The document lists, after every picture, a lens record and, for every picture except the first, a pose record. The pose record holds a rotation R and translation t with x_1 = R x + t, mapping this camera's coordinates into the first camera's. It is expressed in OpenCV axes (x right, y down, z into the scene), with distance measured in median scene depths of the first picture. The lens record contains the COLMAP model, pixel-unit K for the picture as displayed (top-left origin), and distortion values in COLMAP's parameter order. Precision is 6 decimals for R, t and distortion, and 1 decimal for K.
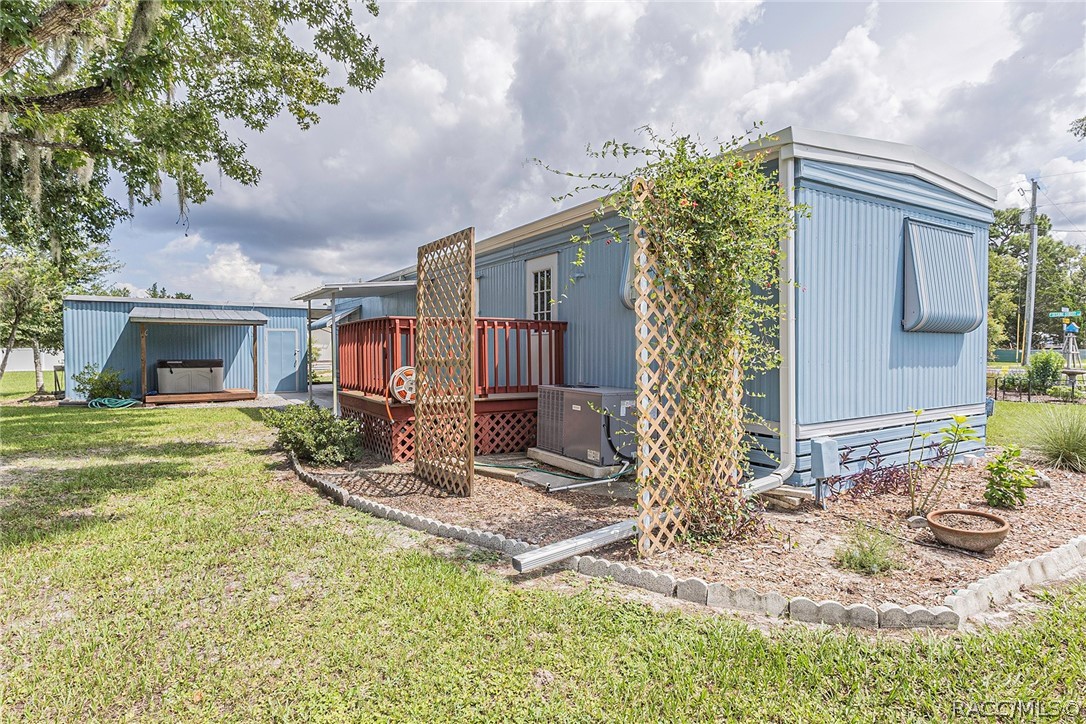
lens RADIAL K [[582.8, 0, 543.0], [0, 582.8, 362.0], [0, 0, 1]] dist [-0.000780, -0.002275]
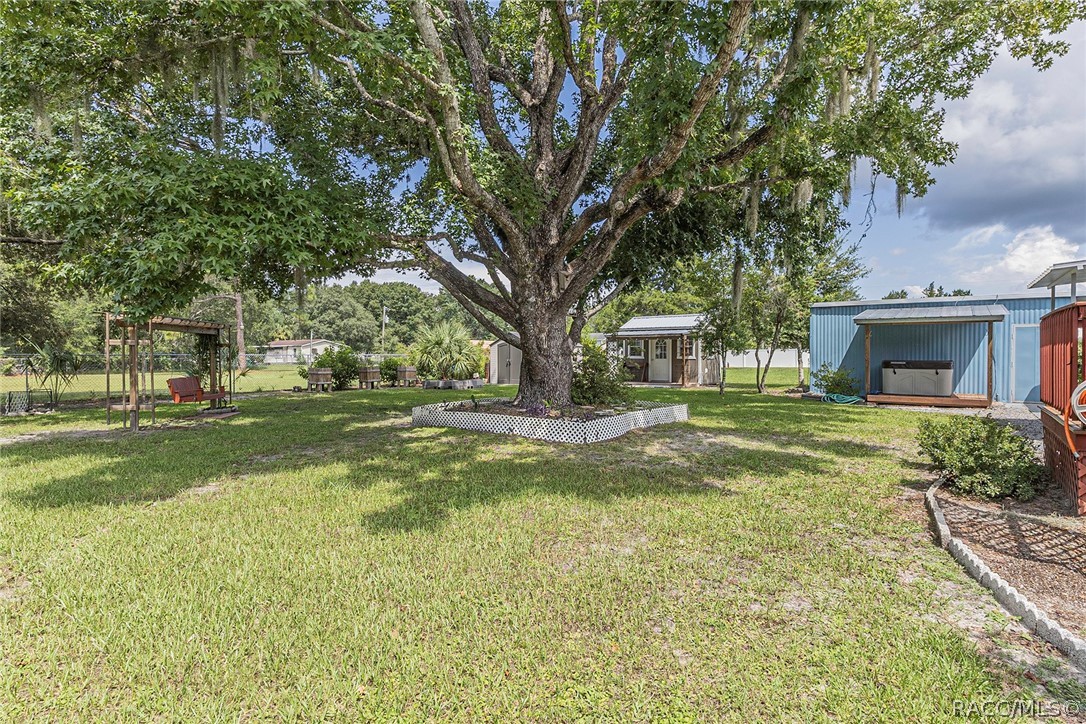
lens RADIAL K [[582.8, 0, 543.0], [0, 582.8, 362.0], [0, 0, 1]] dist [-0.000780, -0.002275]
pose [[0.337869, 0.018624, -0.941009, 0.104529], [-0.018296, 0.999745, 0.013217, -0.003289], [0.941015, 0.012751, 0.338124, 0.105355]]
